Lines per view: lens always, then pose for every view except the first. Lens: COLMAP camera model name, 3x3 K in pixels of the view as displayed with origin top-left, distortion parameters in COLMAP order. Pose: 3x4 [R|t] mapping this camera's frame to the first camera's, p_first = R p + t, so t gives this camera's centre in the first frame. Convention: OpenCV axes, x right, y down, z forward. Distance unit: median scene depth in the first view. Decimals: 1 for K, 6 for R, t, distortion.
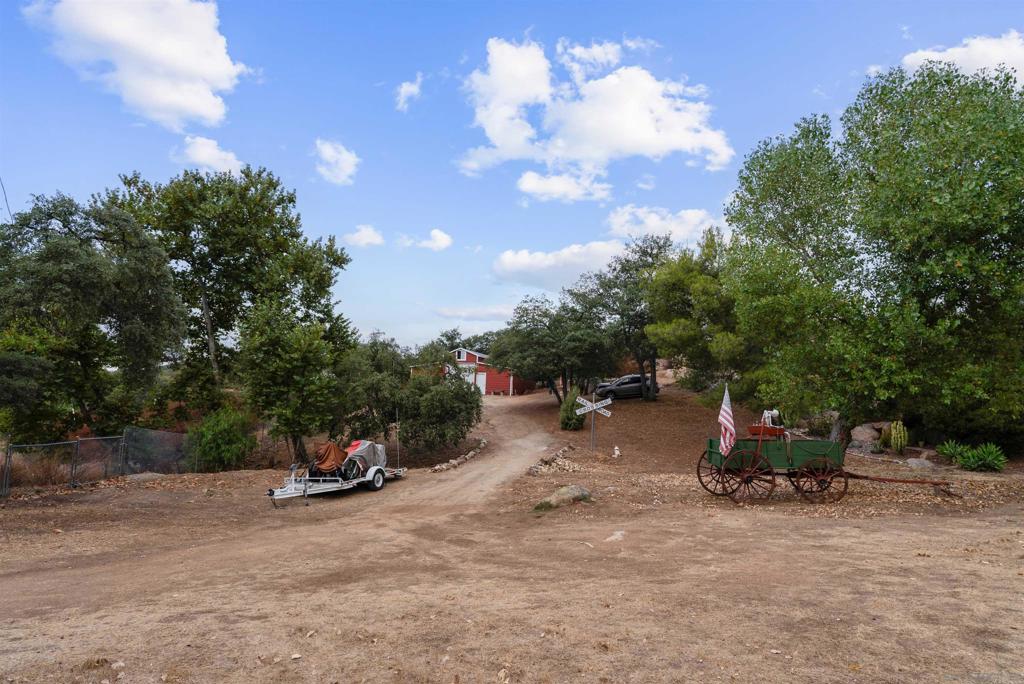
lens RADIAL K [[560.3, 0, 513.1], [0, 560.3, 340.3], [0, 0, 1]] dist [-0.024232, 0.001979]
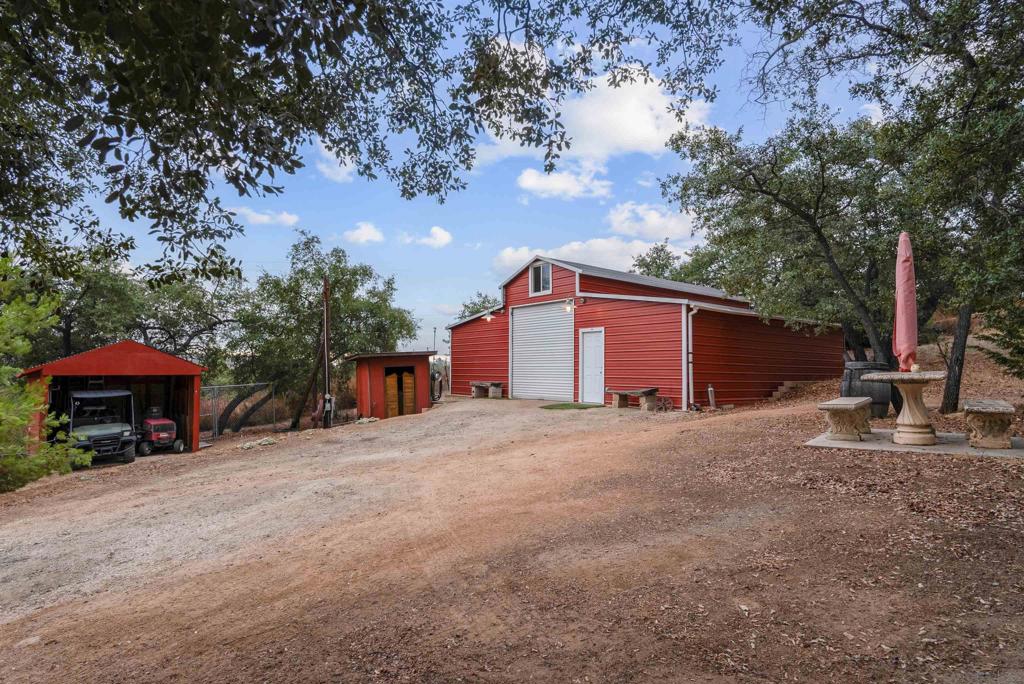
lens RADIAL K [[560.3, 0, 514.9], [0, 560.3, 344.4], [0, 0, 1]] dist [-0.024232, 0.001979]
pose [[0.816835, -0.057469, -0.574002, 0.150164], [0.079816, 0.996714, 0.013790, 0.116031], [0.571323, -0.057079, 0.818738, 1.456863]]
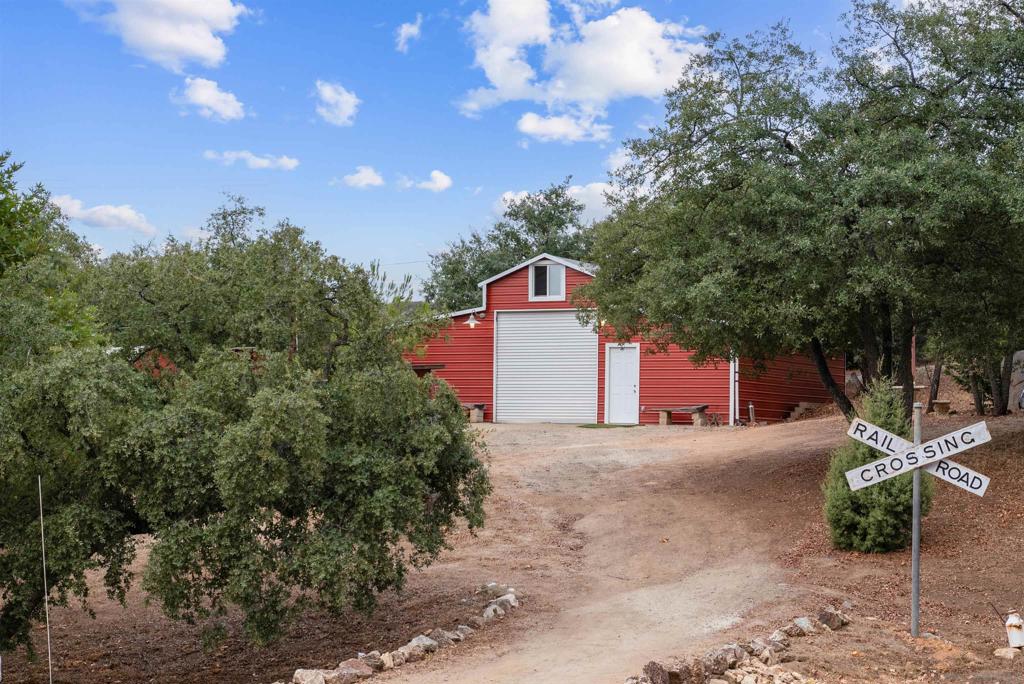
lens RADIAL K [[2012.8, 0, 513.2], [0, 2012.8, 348.6], [0, 0, 1]] dist [0.041751, 0.000000]
pose [[0.982929, -0.031826, -0.181214, 0.131192], [0.041864, 0.997778, 0.051841, 0.015840], [0.179162, -0.058542, 0.982076, 0.082606]]
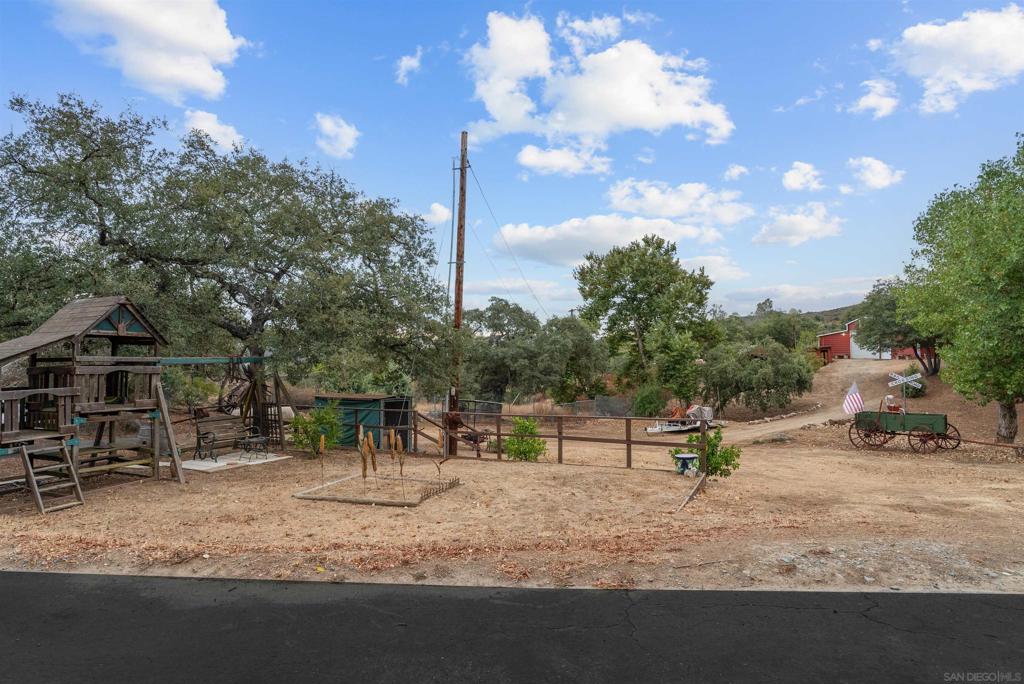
lens RADIAL K [[560.3, 0, 513.0], [0, 560.3, 338.7], [0, 0, 1]] dist [-0.024232, 0.001979]
pose [[0.679060, -0.059066, -0.731702, 0.457228], [0.117299, 0.992681, 0.028727, -0.108239], [0.724650, -0.105335, 0.681019, -0.448482]]
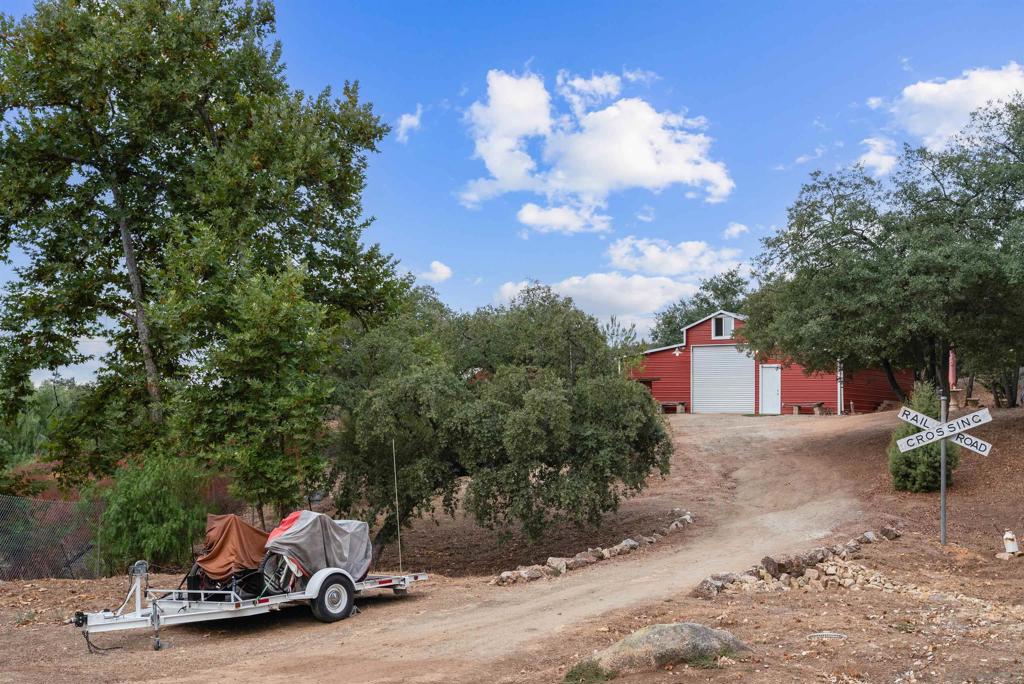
lens RADIAL K [[1200.6, 0, 516.3], [0, 1200.6, 339.5], [0, 0, 1]] dist [0.010411, 0.000000]
pose [[0.939185, -0.047764, -0.340073, 0.152557], [0.056702, 0.998257, 0.016390, 0.022834], [0.338697, -0.034676, 0.940256, 0.097732]]
